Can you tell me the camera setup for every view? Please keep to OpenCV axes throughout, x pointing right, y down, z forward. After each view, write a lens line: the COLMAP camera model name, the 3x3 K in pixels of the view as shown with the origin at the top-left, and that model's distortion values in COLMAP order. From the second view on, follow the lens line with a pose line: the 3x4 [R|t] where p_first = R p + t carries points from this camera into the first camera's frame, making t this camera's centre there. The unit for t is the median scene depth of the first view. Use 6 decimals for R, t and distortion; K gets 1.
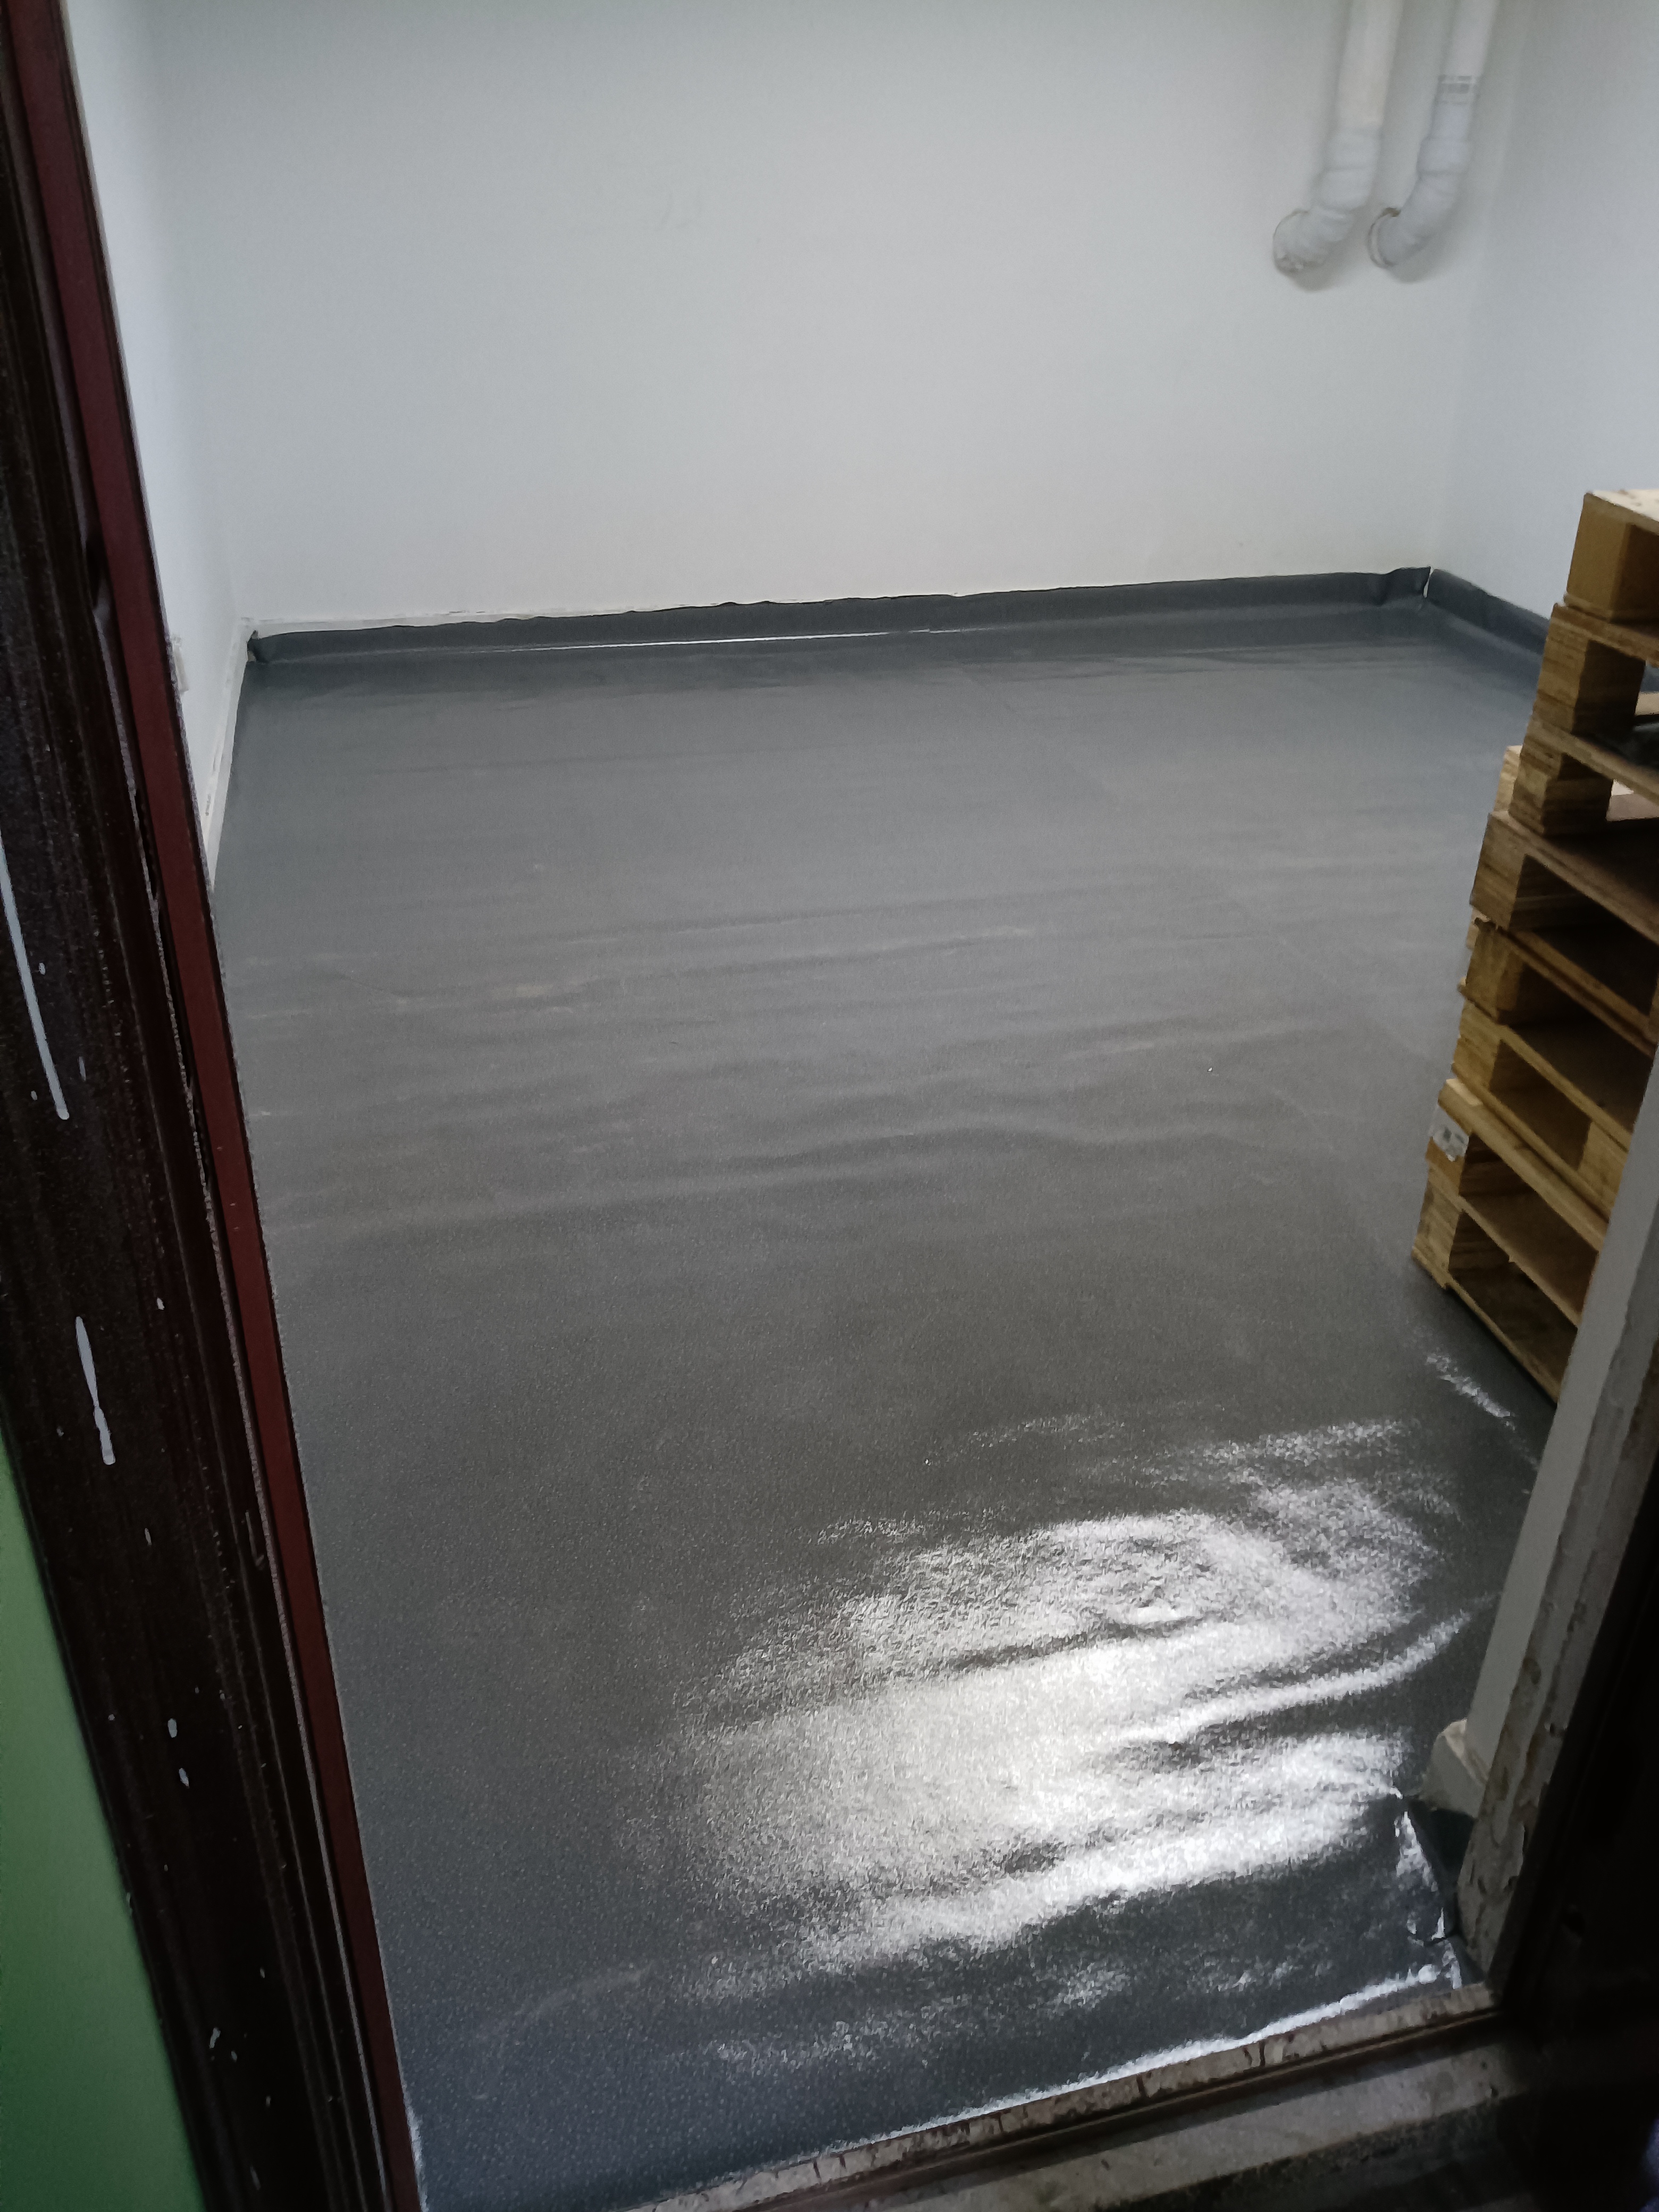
lens RADIAL K [[1760.0, 0, 822.6], [0, 1760.0, 1110.1], [0, 0, 1]] dist [0.071505, -0.141201]
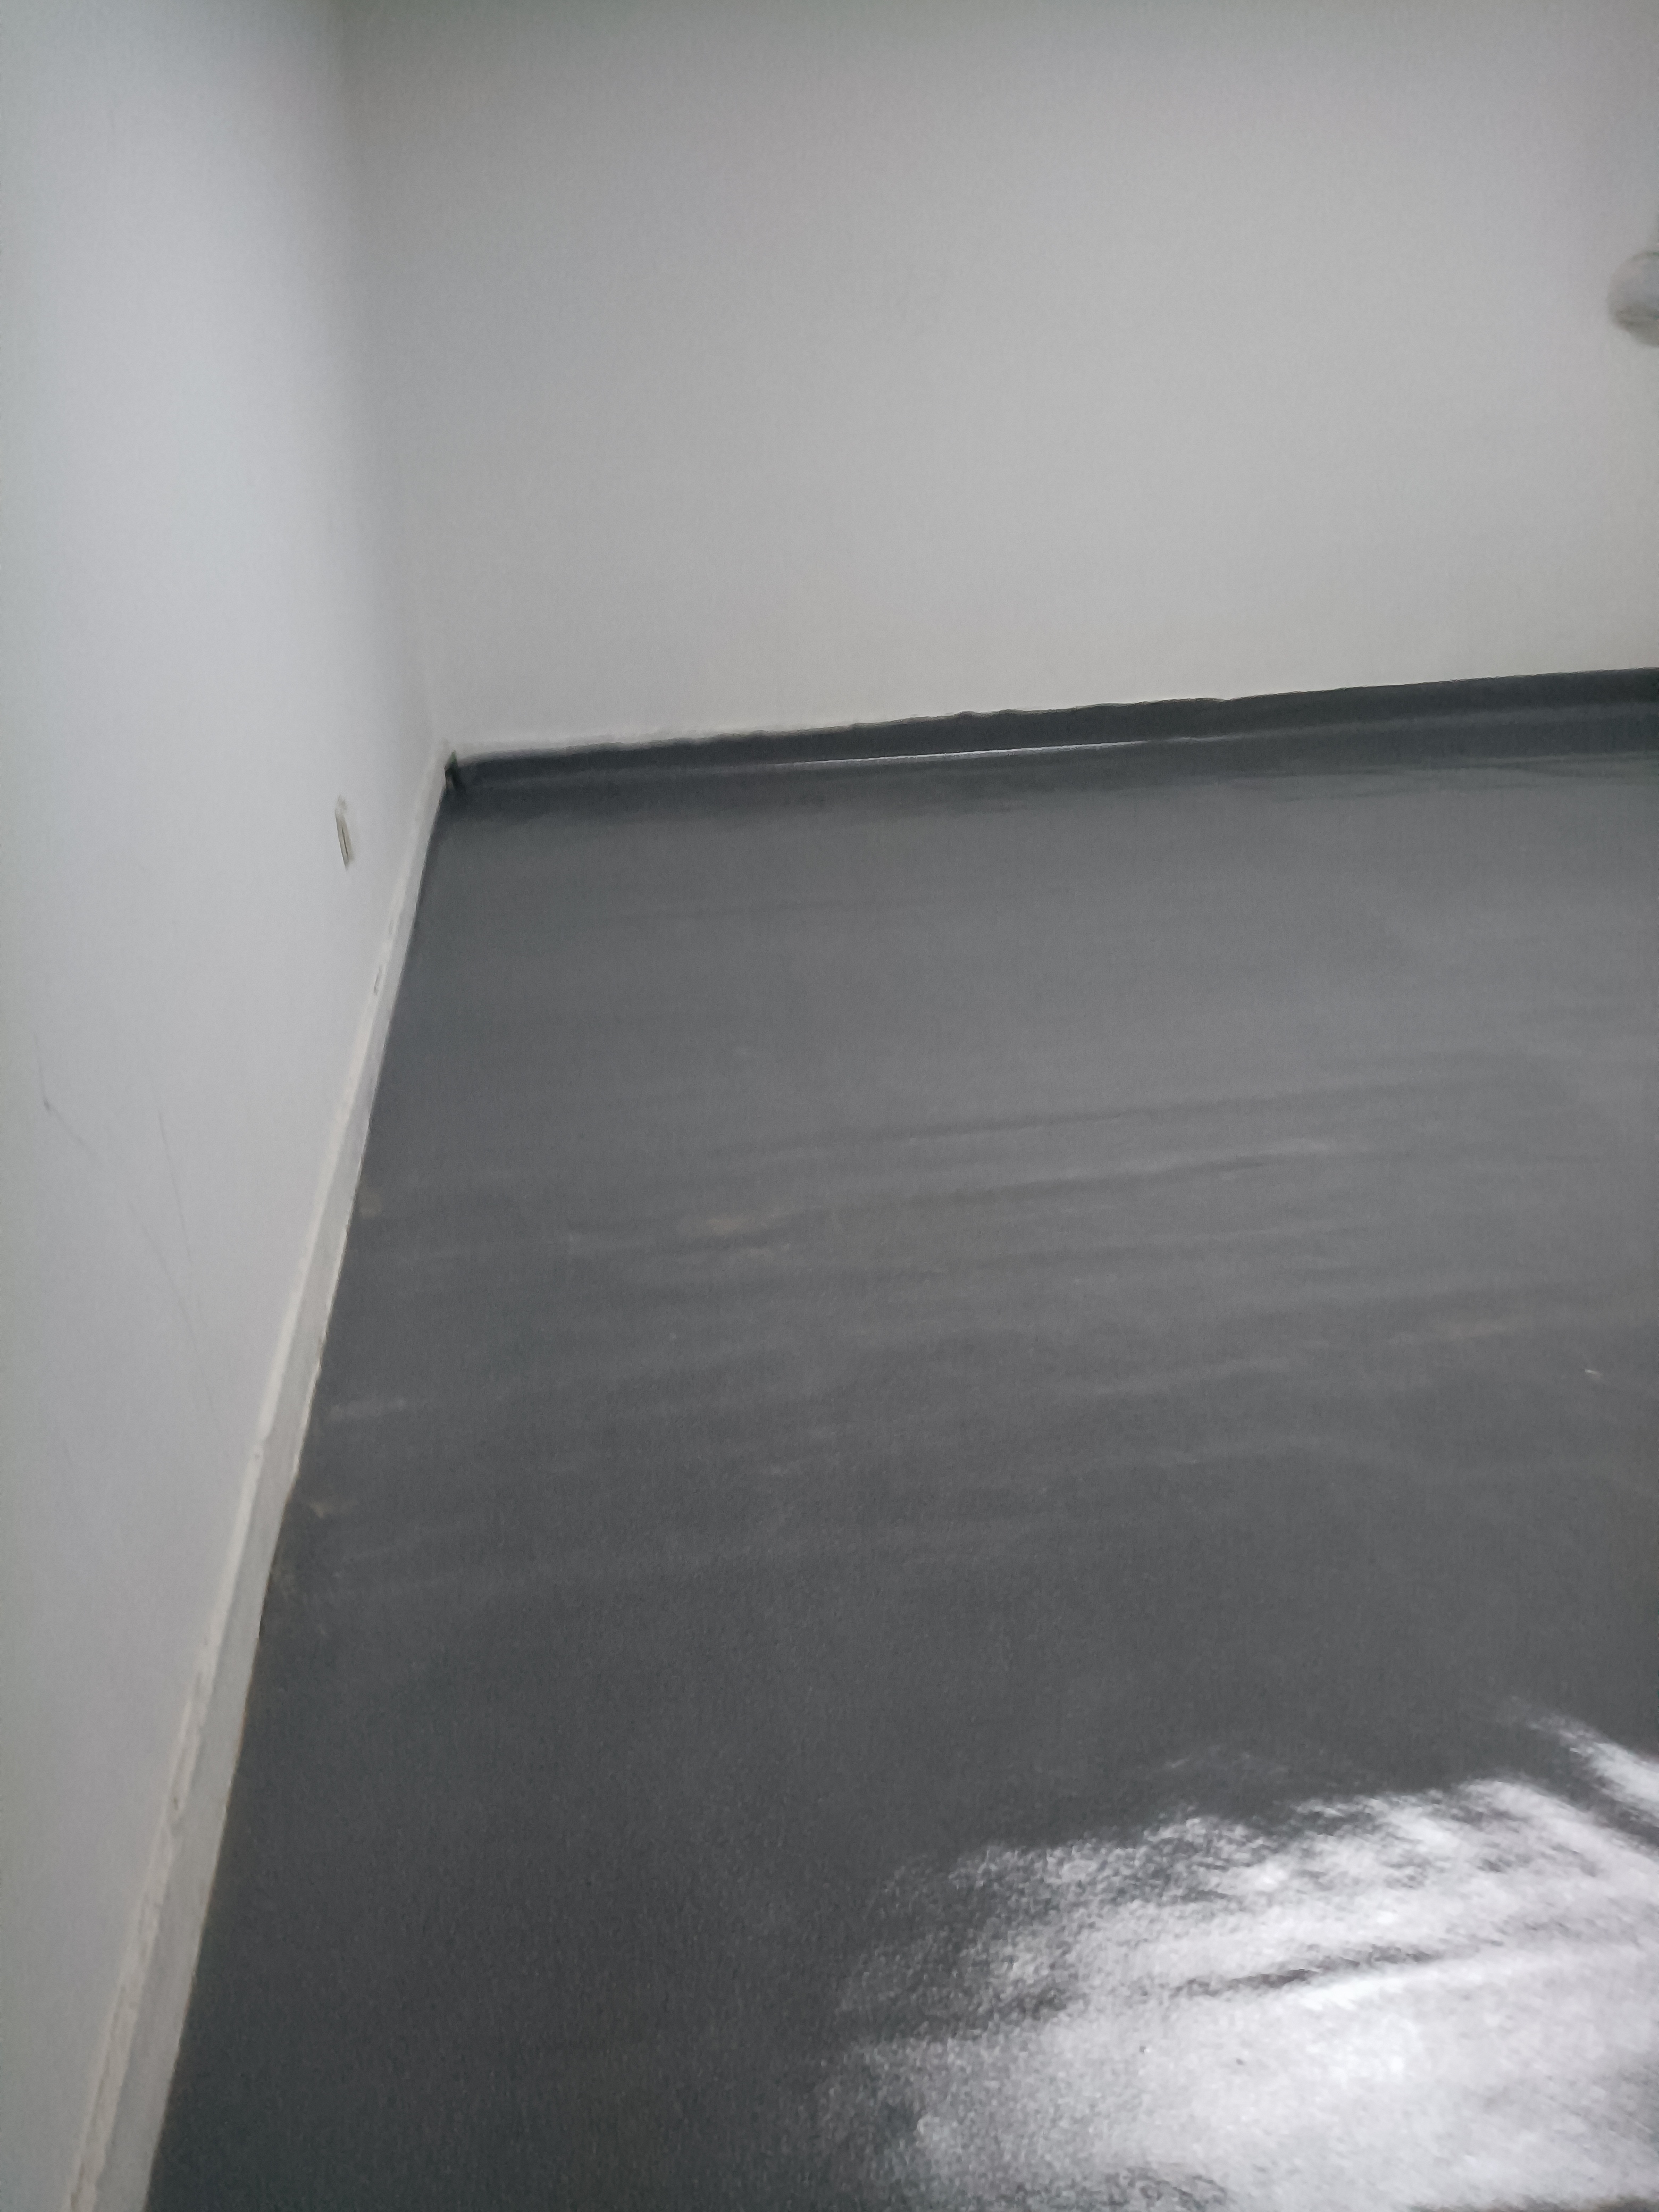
lens RADIAL K [[1757.3, 0, 815.9], [0, 1757.3, 1101.1], [0, 0, 1]] dist [0.070284, -0.129083]
pose [[0.991681, 0.016756, -0.127624, -0.017895], [-0.020363, 0.999428, -0.027013, -0.116485], [0.127098, 0.029387, 0.991455, 0.191572]]
